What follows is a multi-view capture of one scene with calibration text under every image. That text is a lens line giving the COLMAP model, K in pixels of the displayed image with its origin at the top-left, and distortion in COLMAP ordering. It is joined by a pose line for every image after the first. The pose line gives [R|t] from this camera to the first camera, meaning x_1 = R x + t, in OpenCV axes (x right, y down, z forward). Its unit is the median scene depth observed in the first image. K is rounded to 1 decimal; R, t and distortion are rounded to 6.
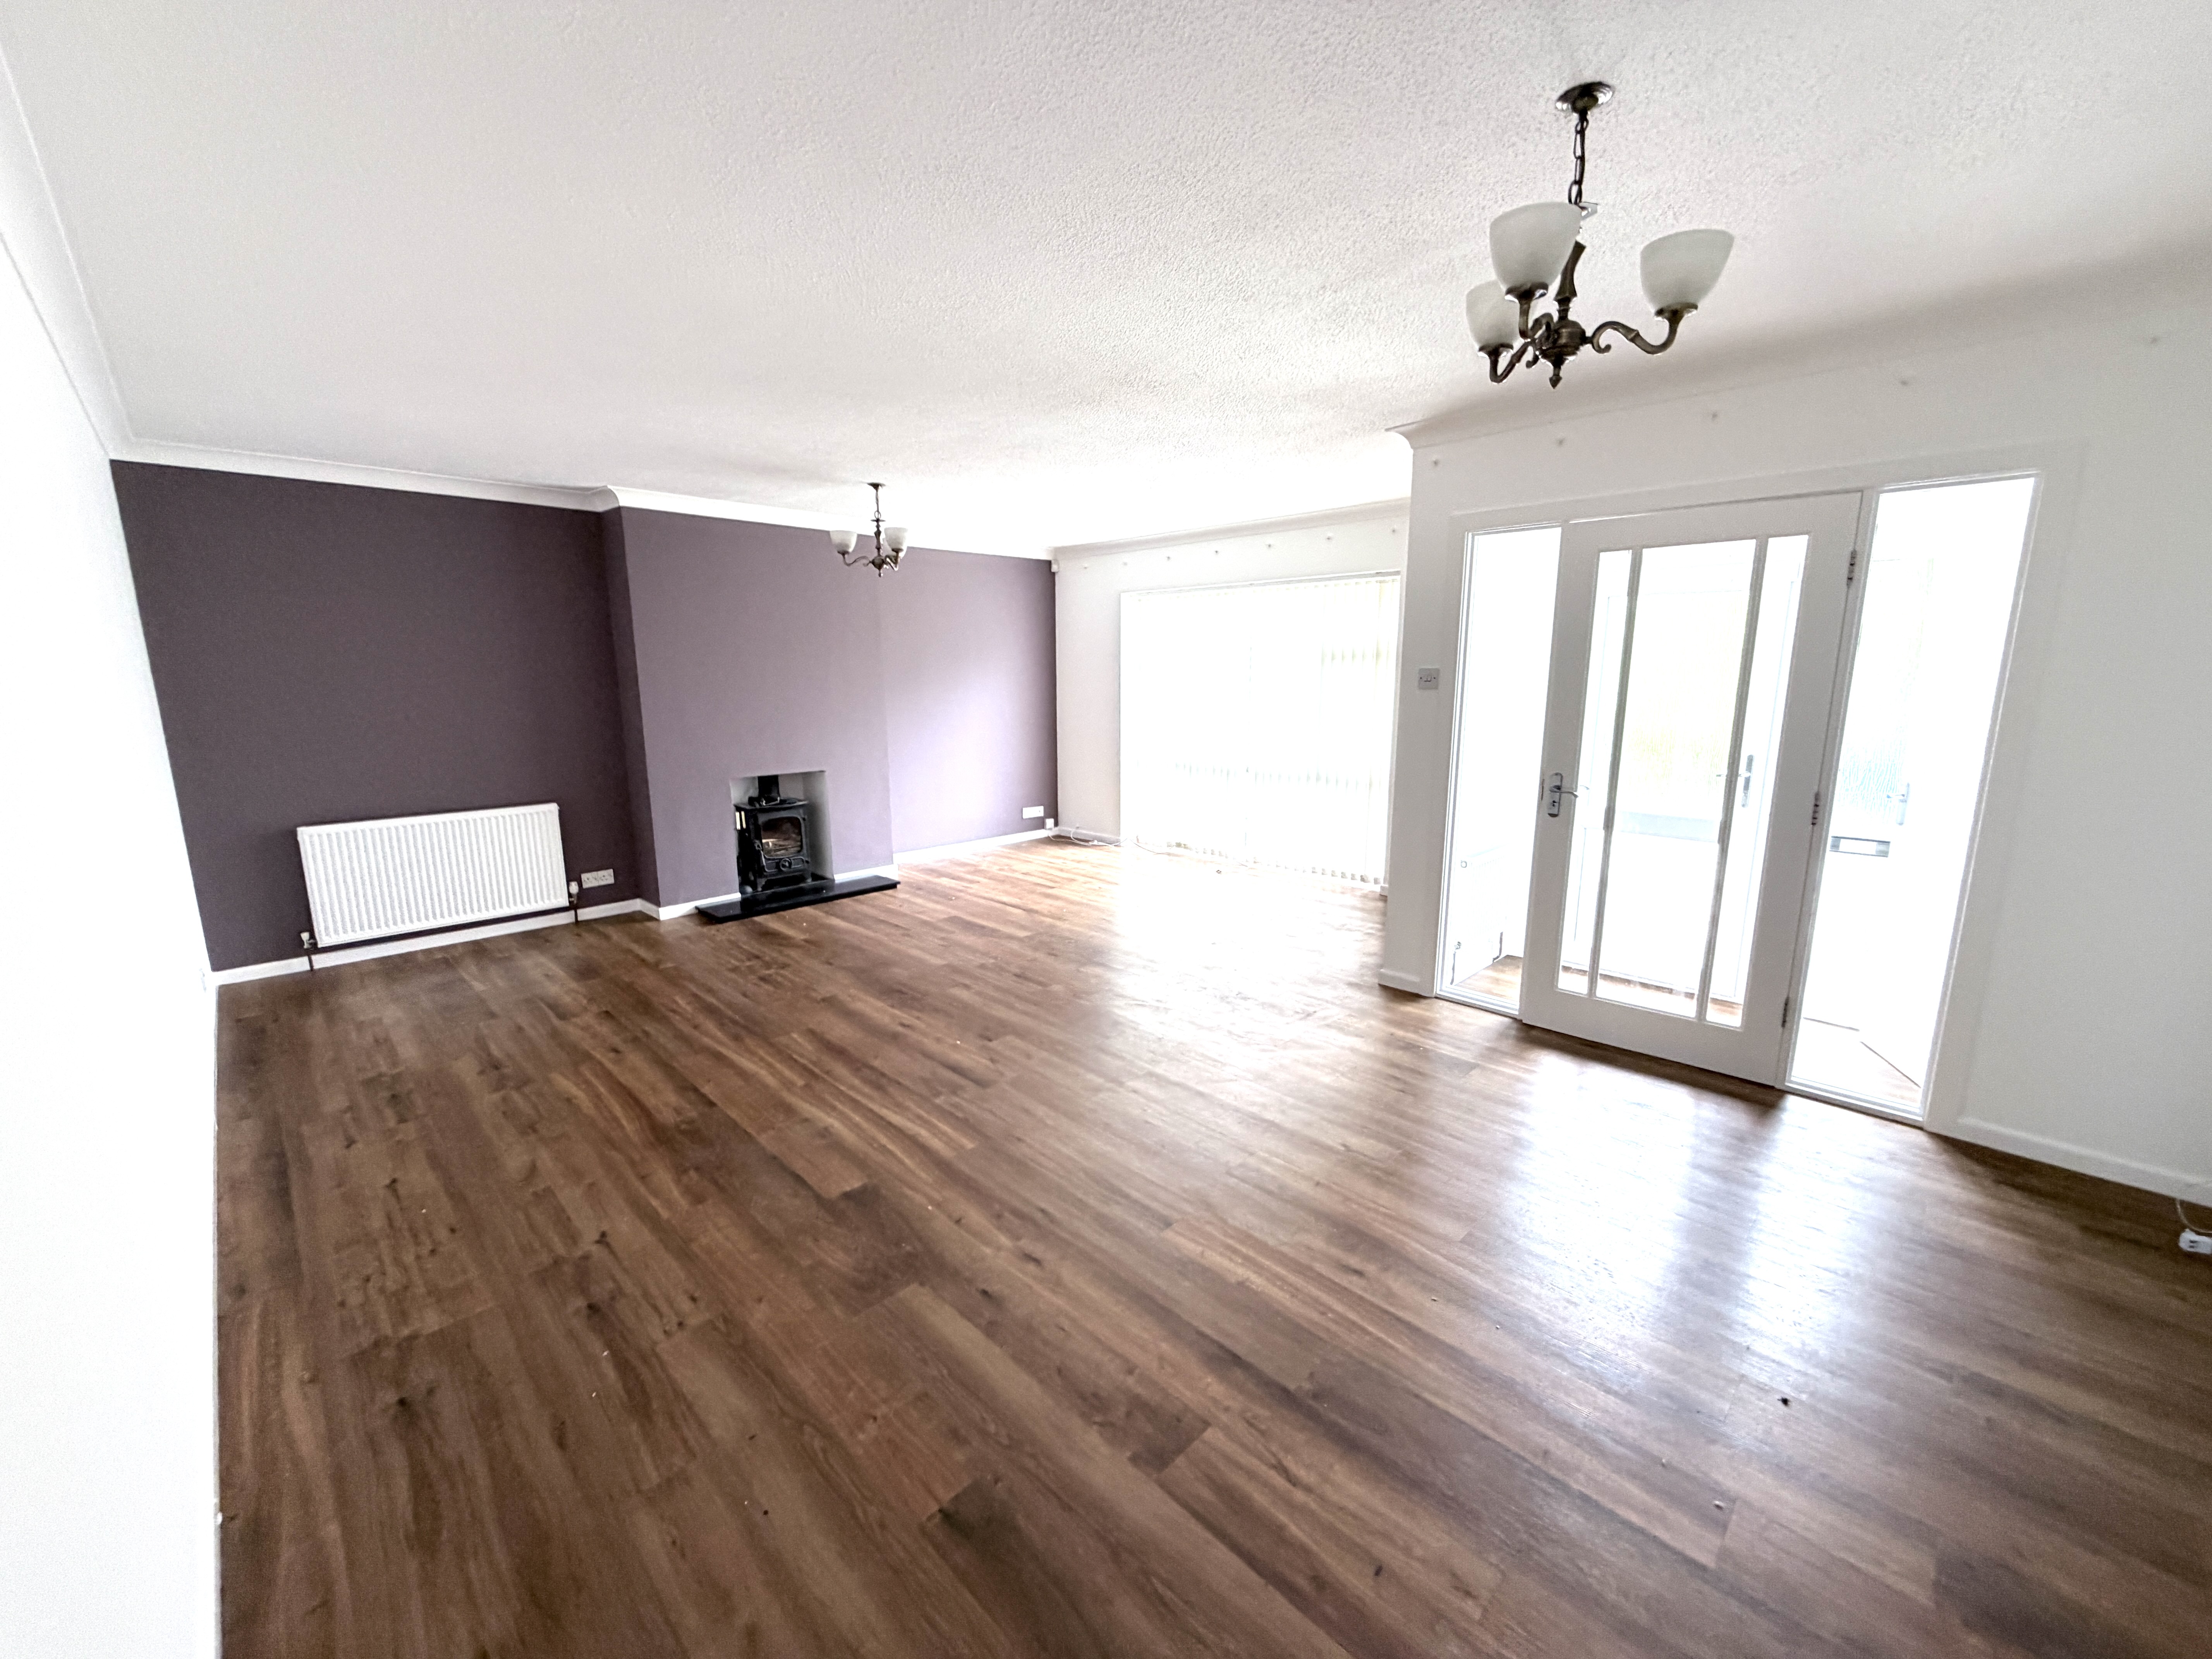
lens RADIAL K [[878.0, 0, 1091.0], [0, 878.0, 831.7], [0, 0, 1]] dist [-0.002380, 0.000685]
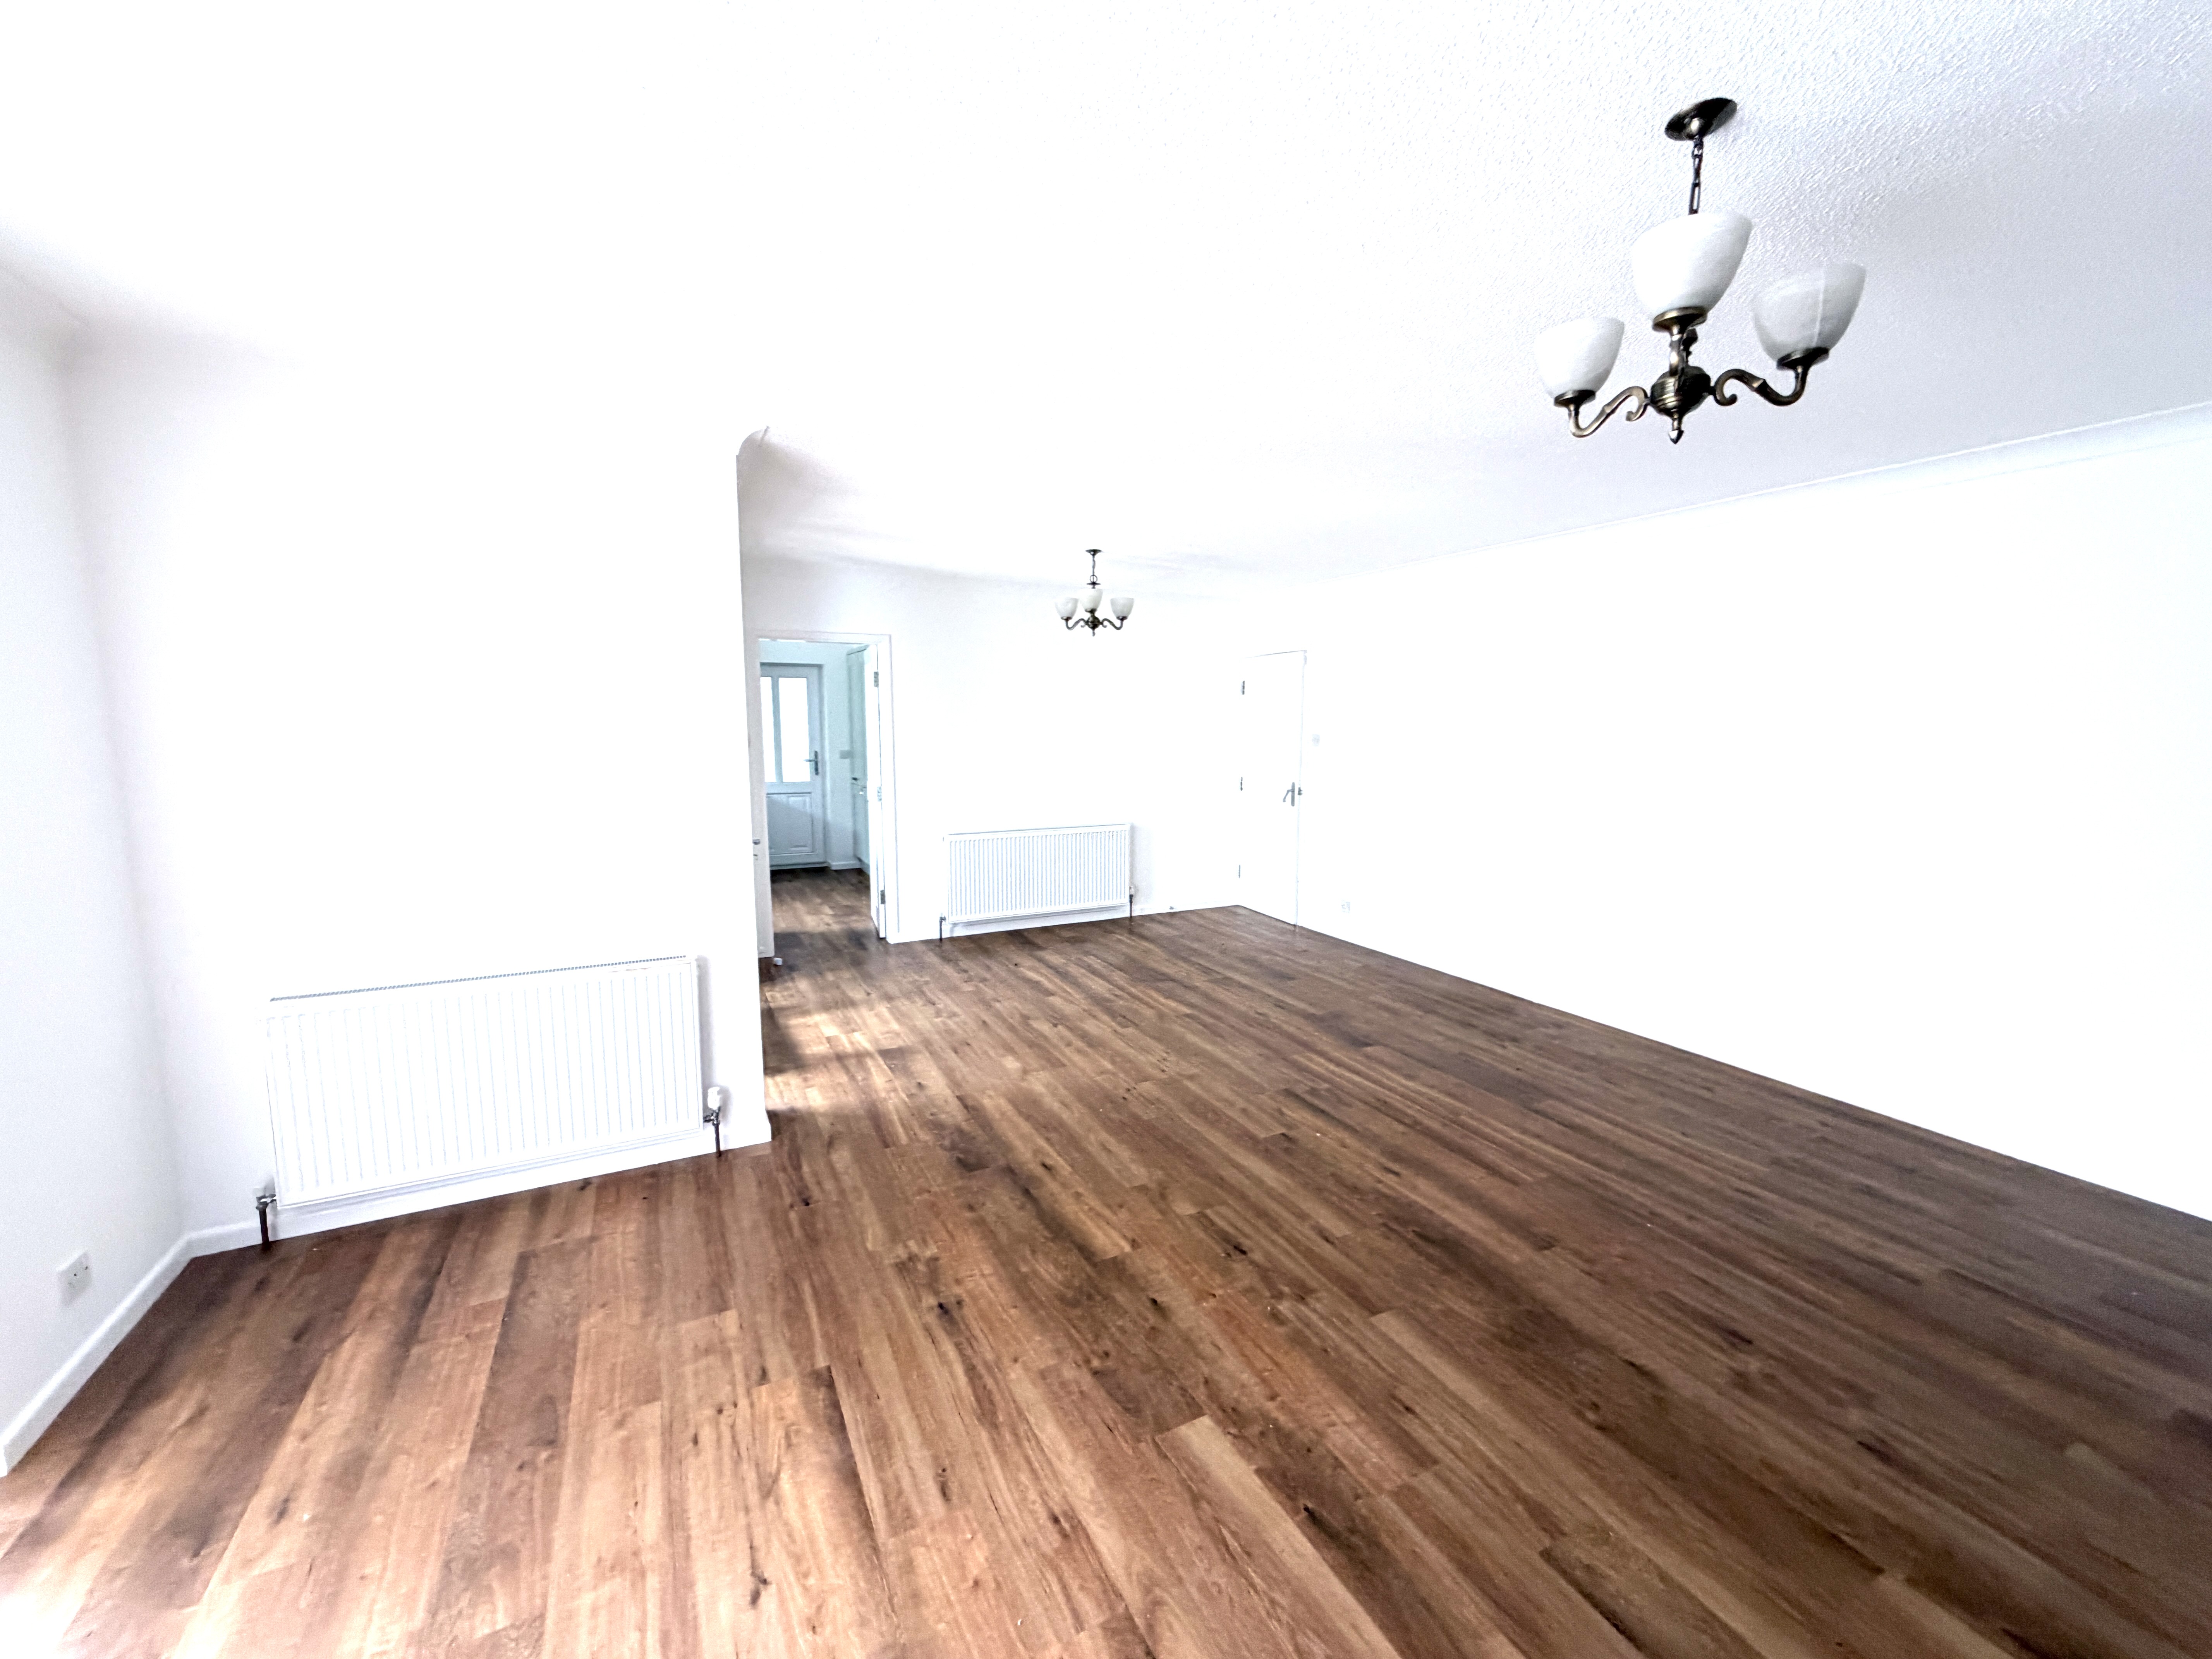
lens RADIAL K [[878.0, 0, 1093.1], [0, 878.0, 829.9], [0, 0, 1]] dist [-0.002380, 0.000685]
pose [[-0.950881, -0.036222, 0.307432, -0.139332], [0.059091, 0.953630, 0.295125, -0.247846], [-0.303866, 0.298795, -0.904647, 1.277152]]
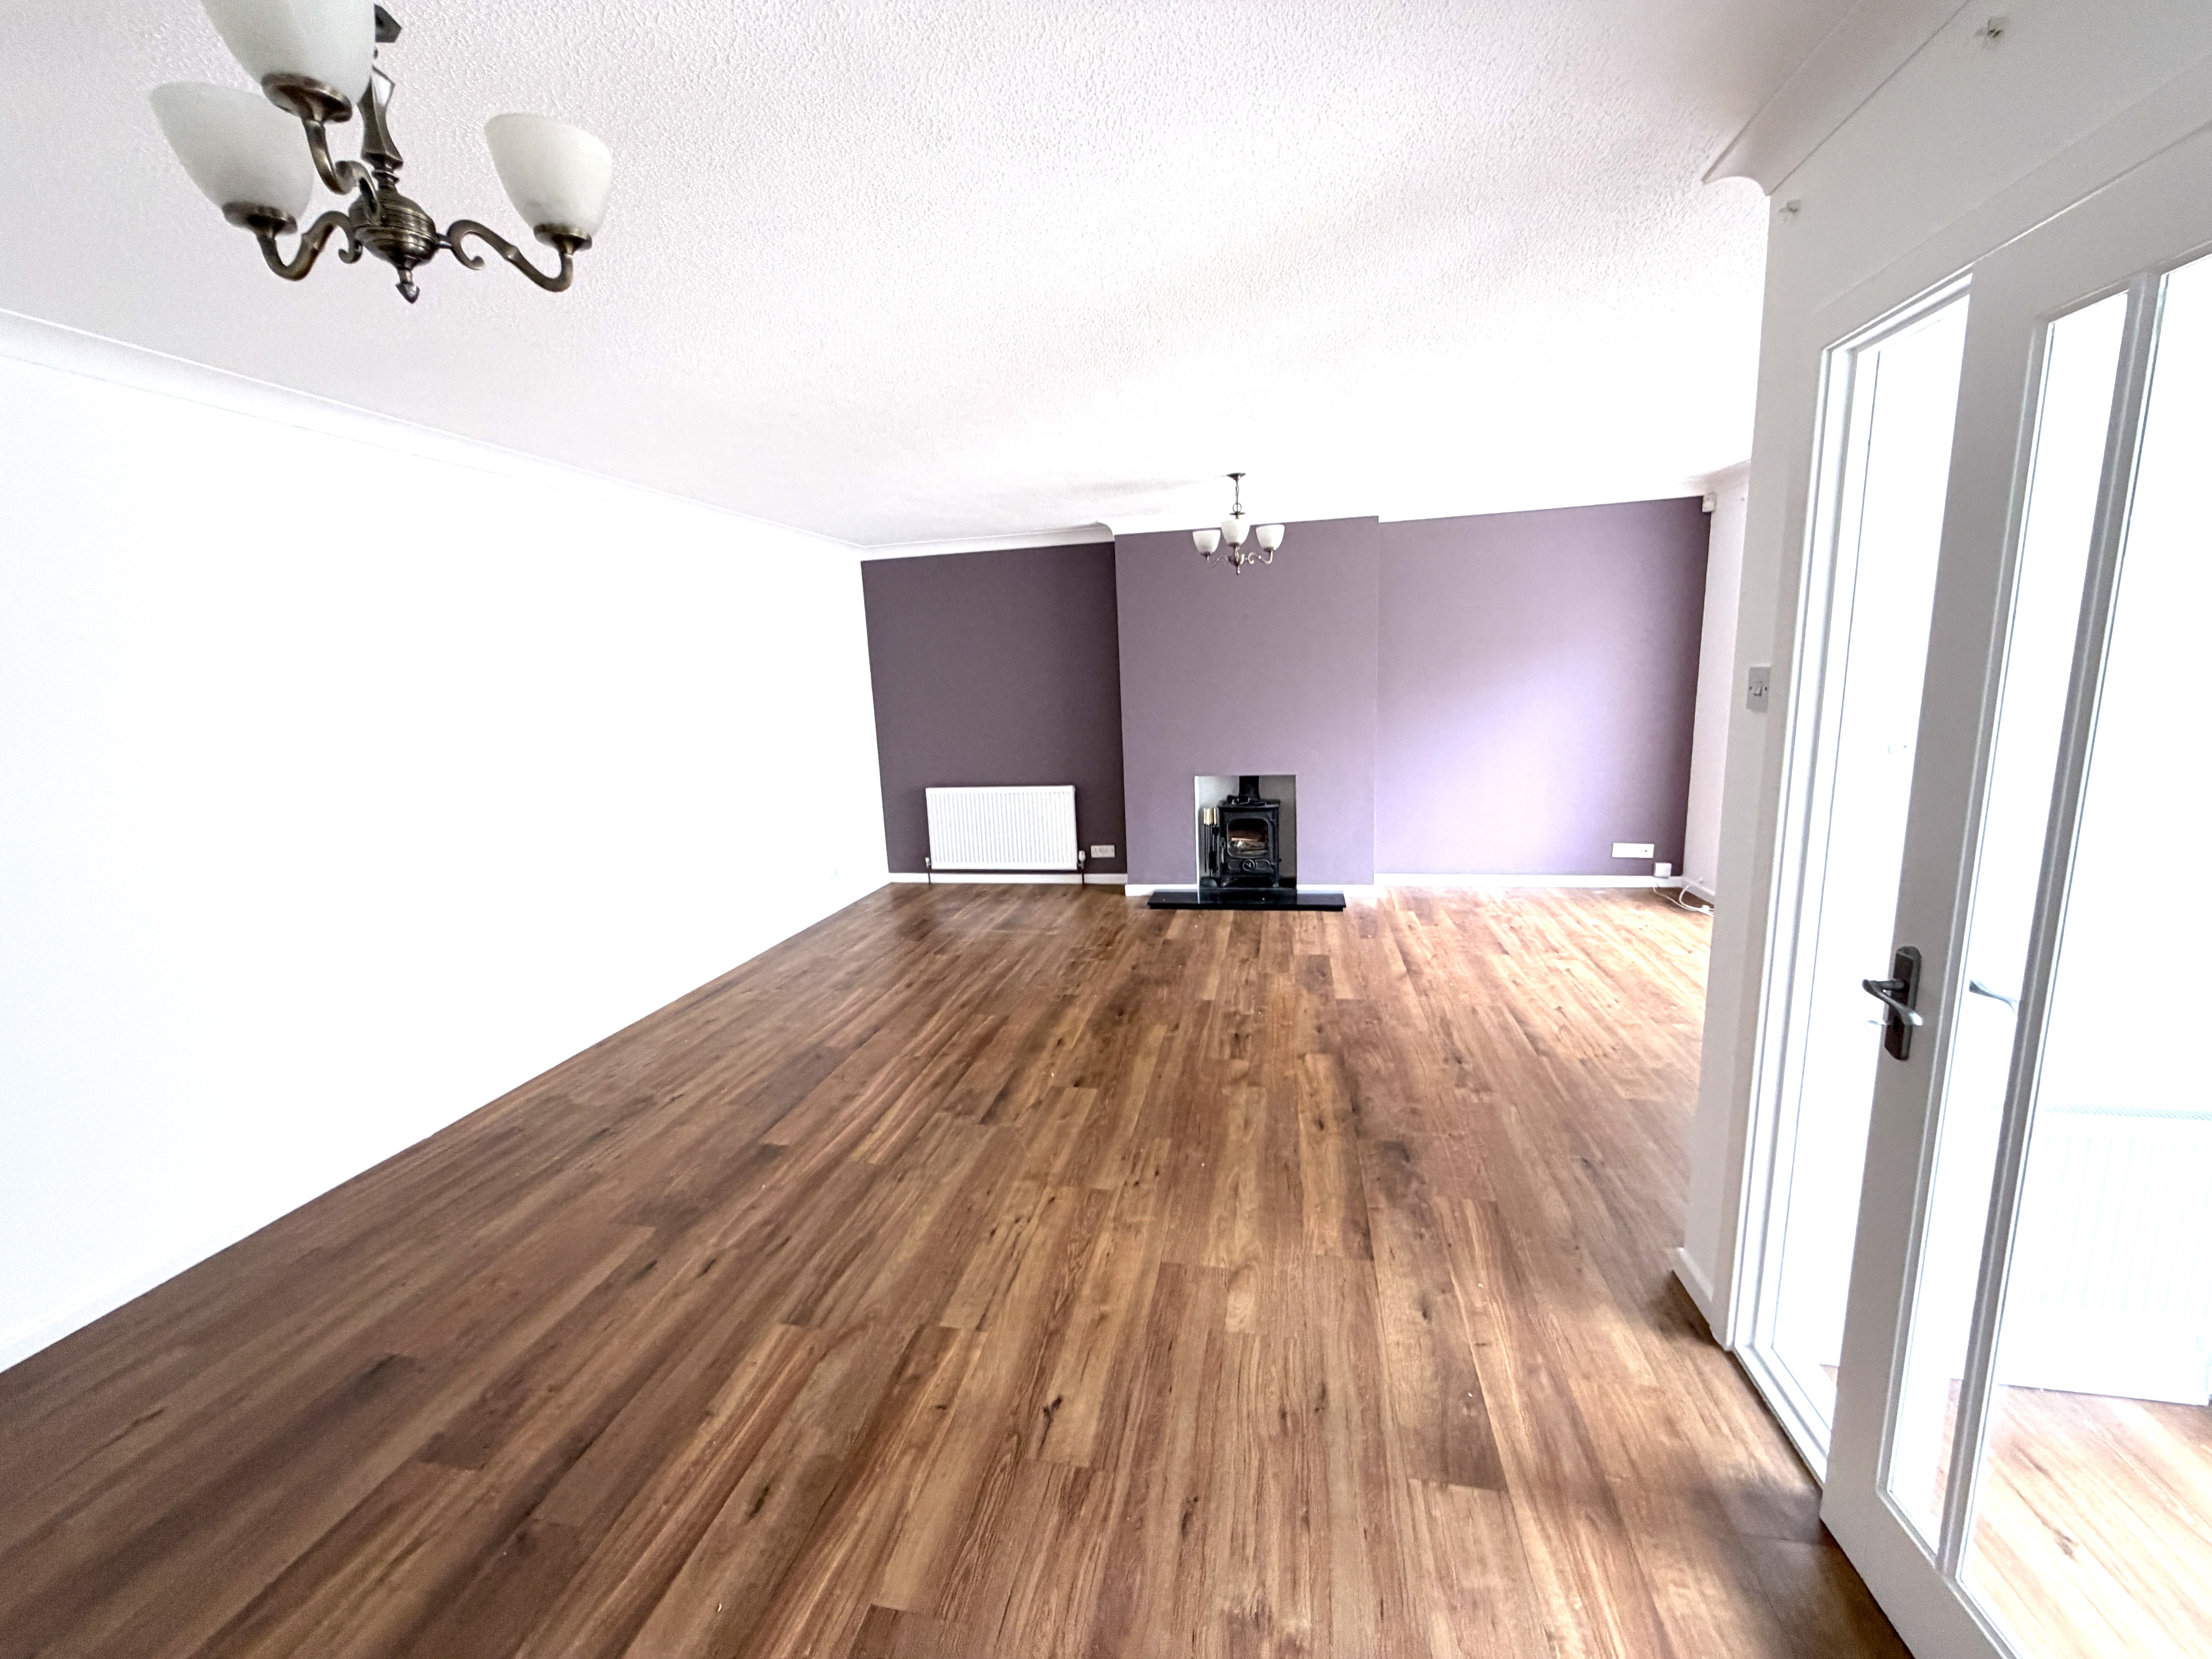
lens RADIAL K [[878.0, 0, 1099.4], [0, 878.0, 831.3], [0, 0, 1]] dist [-0.002380, 0.000685]
pose [[0.555662, 0.129381, -0.821279, 0.444725], [-0.110424, 0.990551, 0.081336, -0.075684], [0.824042, 0.045494, 0.564699, 0.344459]]
